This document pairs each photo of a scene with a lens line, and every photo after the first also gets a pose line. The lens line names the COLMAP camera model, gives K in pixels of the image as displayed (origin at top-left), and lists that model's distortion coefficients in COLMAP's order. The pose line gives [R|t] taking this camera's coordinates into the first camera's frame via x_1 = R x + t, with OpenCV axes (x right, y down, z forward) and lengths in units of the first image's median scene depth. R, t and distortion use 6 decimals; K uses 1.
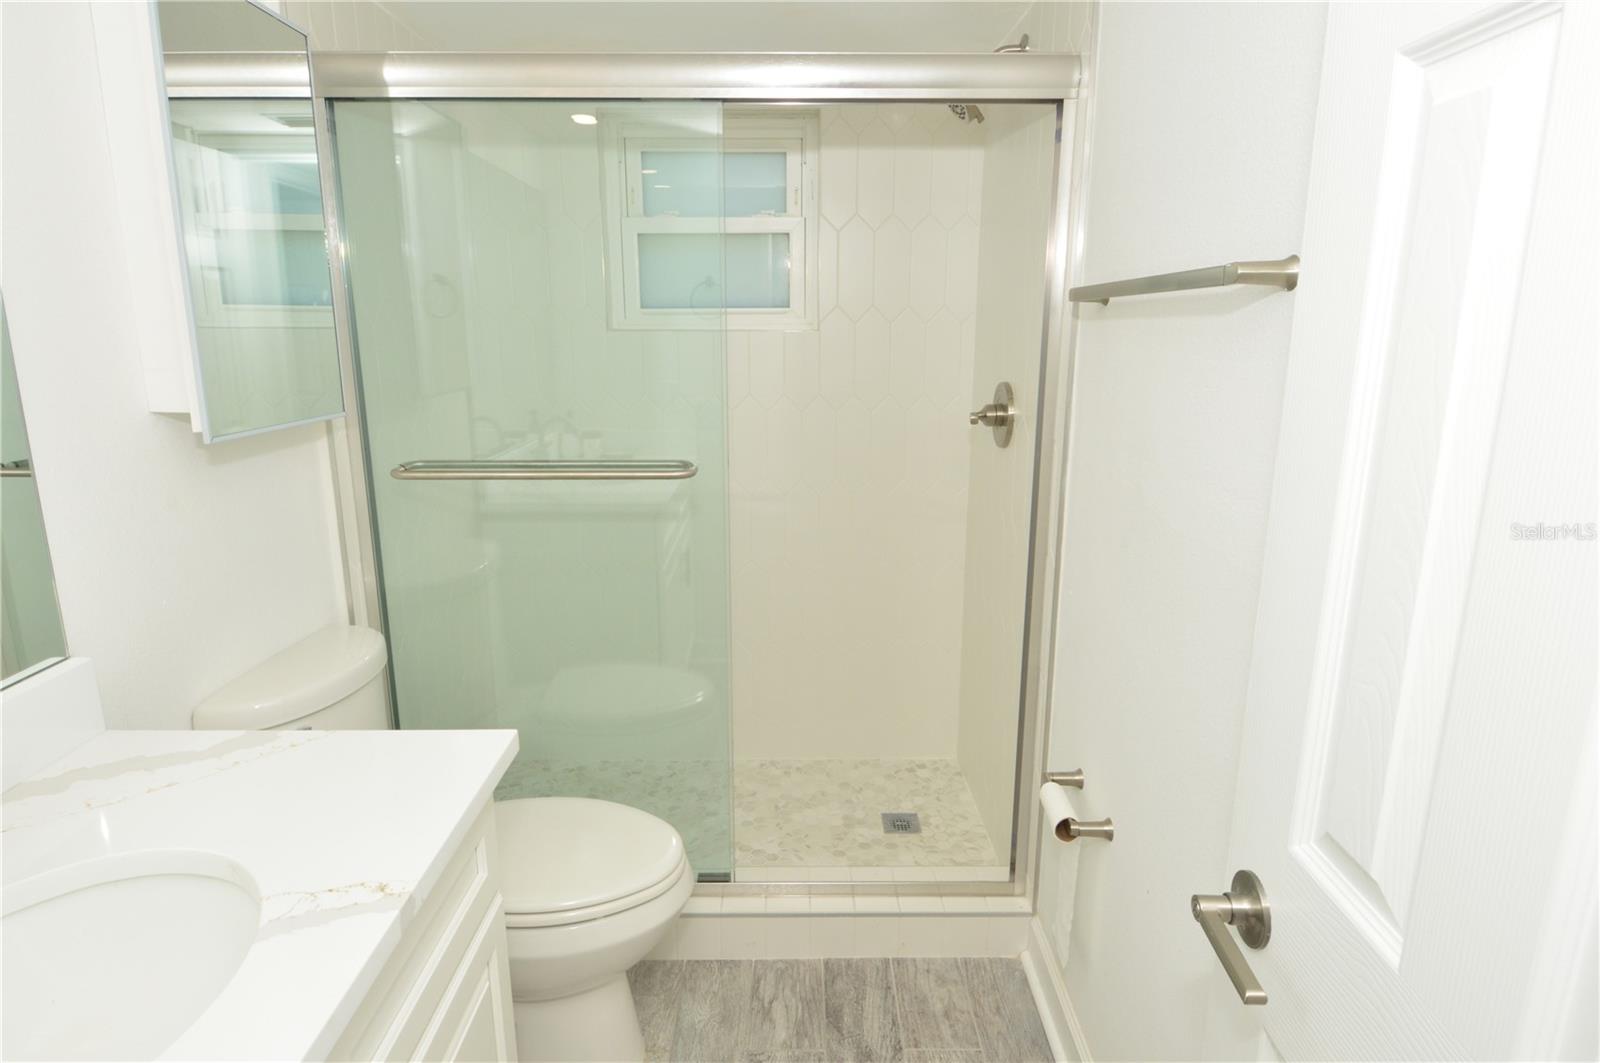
lens RADIAL K [[882.8, 0, 797.3], [0, 882.8, 519.5], [0, 0, 1]] dist [0.011109, -0.026447]
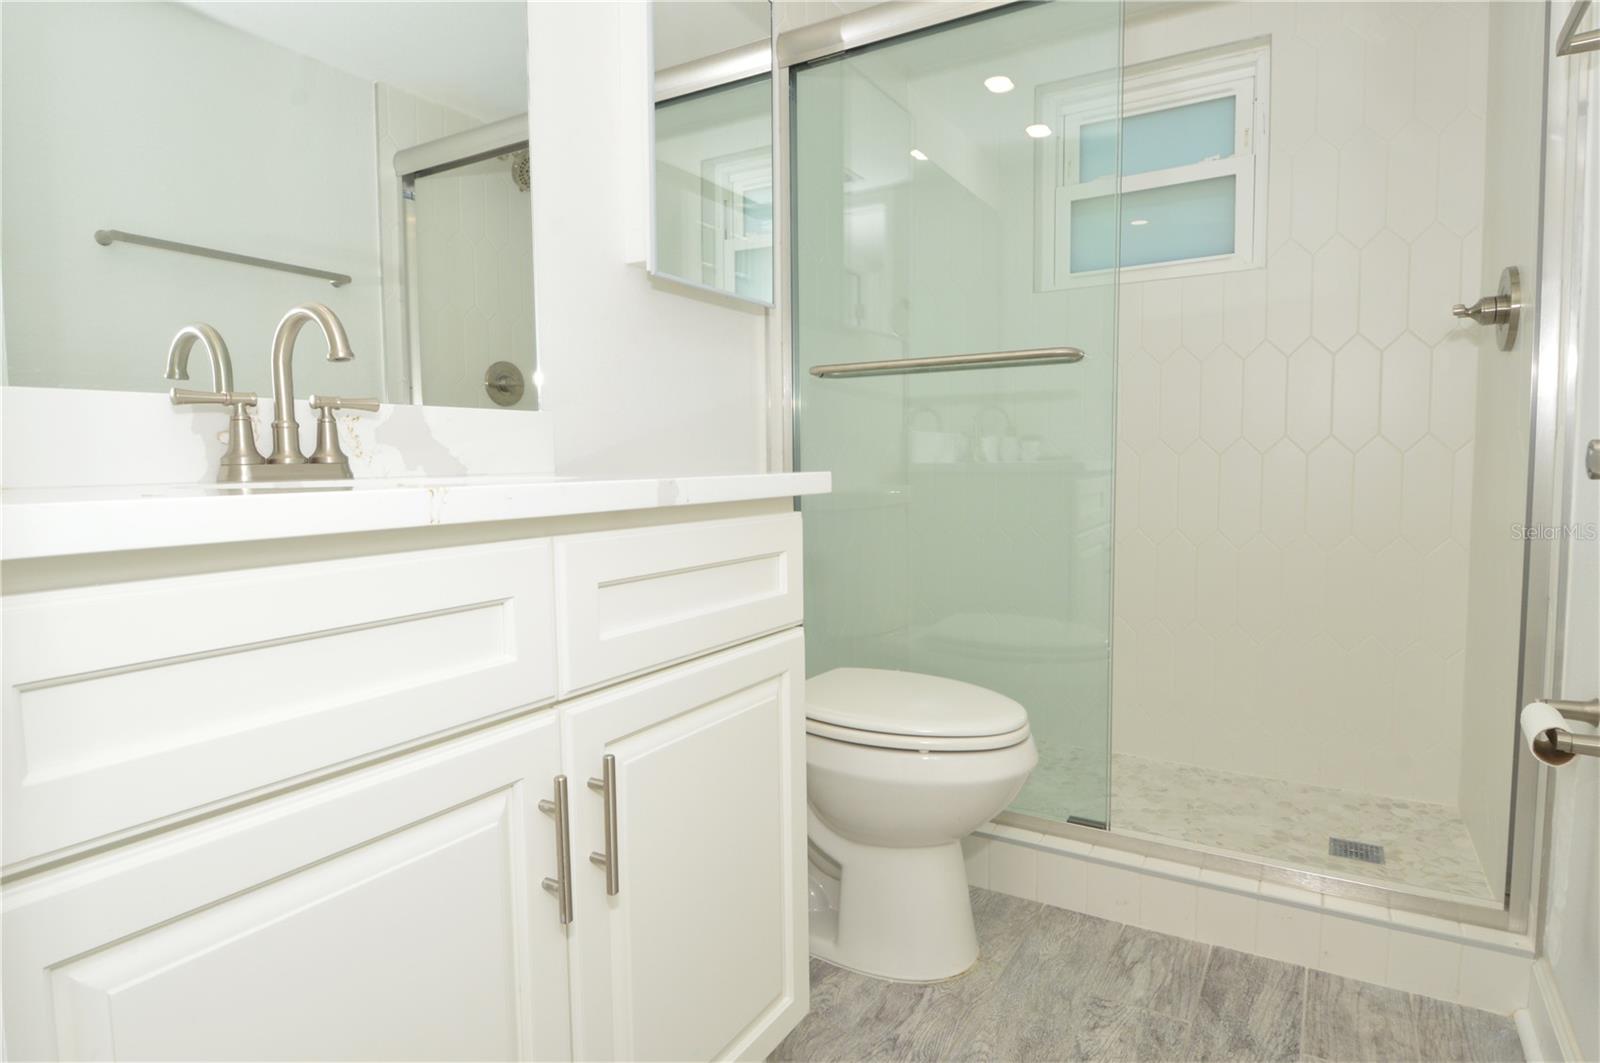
lens RADIAL K [[873.8, 0, 809.8], [0, 873.8, 520.8], [0, 0, 1]] dist [0.011553, -0.019172]
pose [[0.856097, 0.027554, -0.516081, 0.117695], [-0.104058, 0.987317, -0.119902, 0.246288], [0.506232, 0.156350, 0.848106, 0.063092]]
